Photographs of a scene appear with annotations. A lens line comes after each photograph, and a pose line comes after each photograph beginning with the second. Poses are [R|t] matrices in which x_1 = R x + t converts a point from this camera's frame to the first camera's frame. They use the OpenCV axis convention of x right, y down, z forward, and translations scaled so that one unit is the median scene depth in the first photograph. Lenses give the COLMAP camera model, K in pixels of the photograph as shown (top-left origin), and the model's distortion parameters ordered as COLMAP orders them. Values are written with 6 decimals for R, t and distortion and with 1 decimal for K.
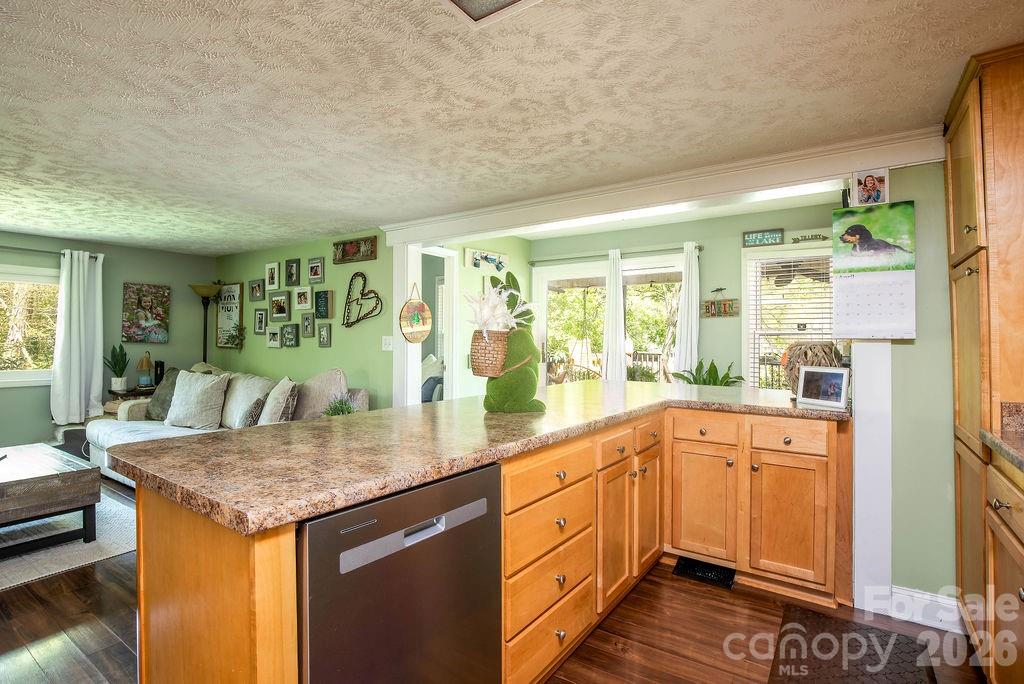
lens RADIAL K [[496.5, 0, 512.0], [0, 496.5, 342.0], [0, 0, 1]] dist [-0.023341, 0.000087]
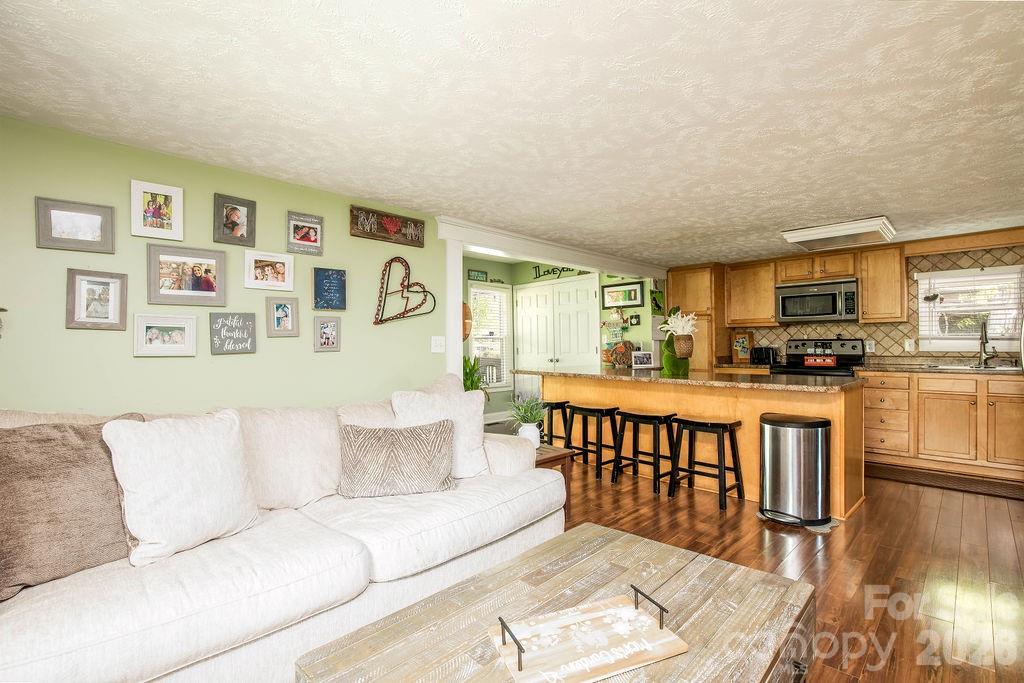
lens RADIAL K [[459.9, 0, 547.1], [0, 459.9, 342.3], [0, 0, 1]] dist [-0.019903, -0.000054]
pose [[0.160646, -0.000442, 0.987012, -0.914771], [0.009958, 0.999950, -0.001172, 0.001518], [-0.986962, 0.010017, 0.160642, 0.581384]]
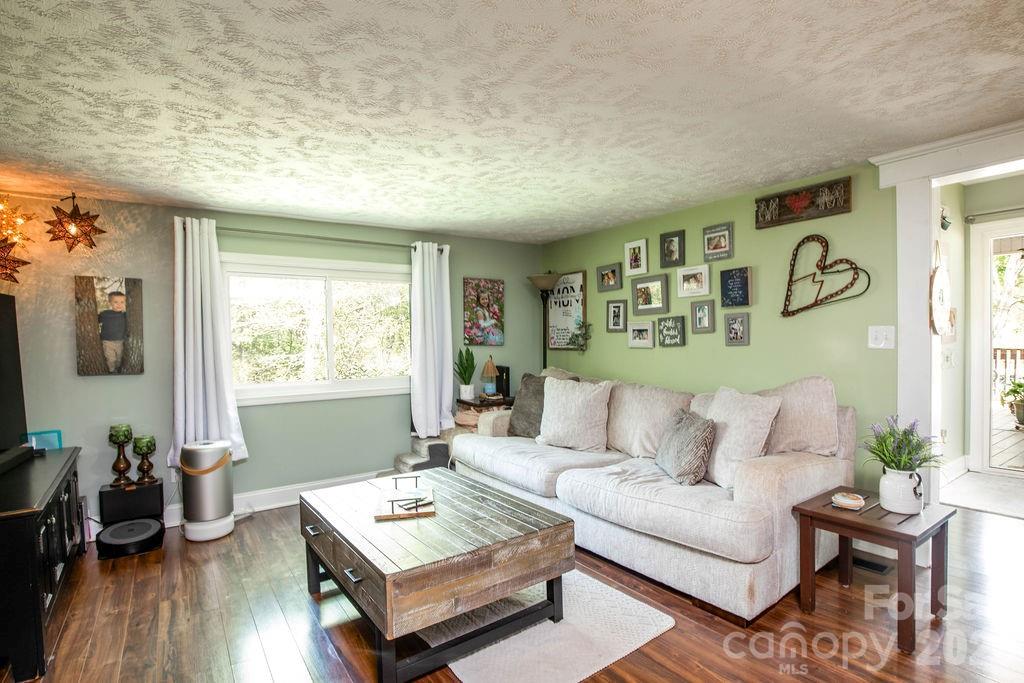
lens RADIAL K [[490.7, 0, 512.9], [0, 490.7, 357.2], [0, 0, 1]] dist [-0.026109, 0.000123]
pose [[0.939290, -0.012188, -0.342909, -0.426958], [0.022617, 0.999395, 0.026431, 0.001212], [0.342379, -0.032582, 0.938997, 0.199736]]
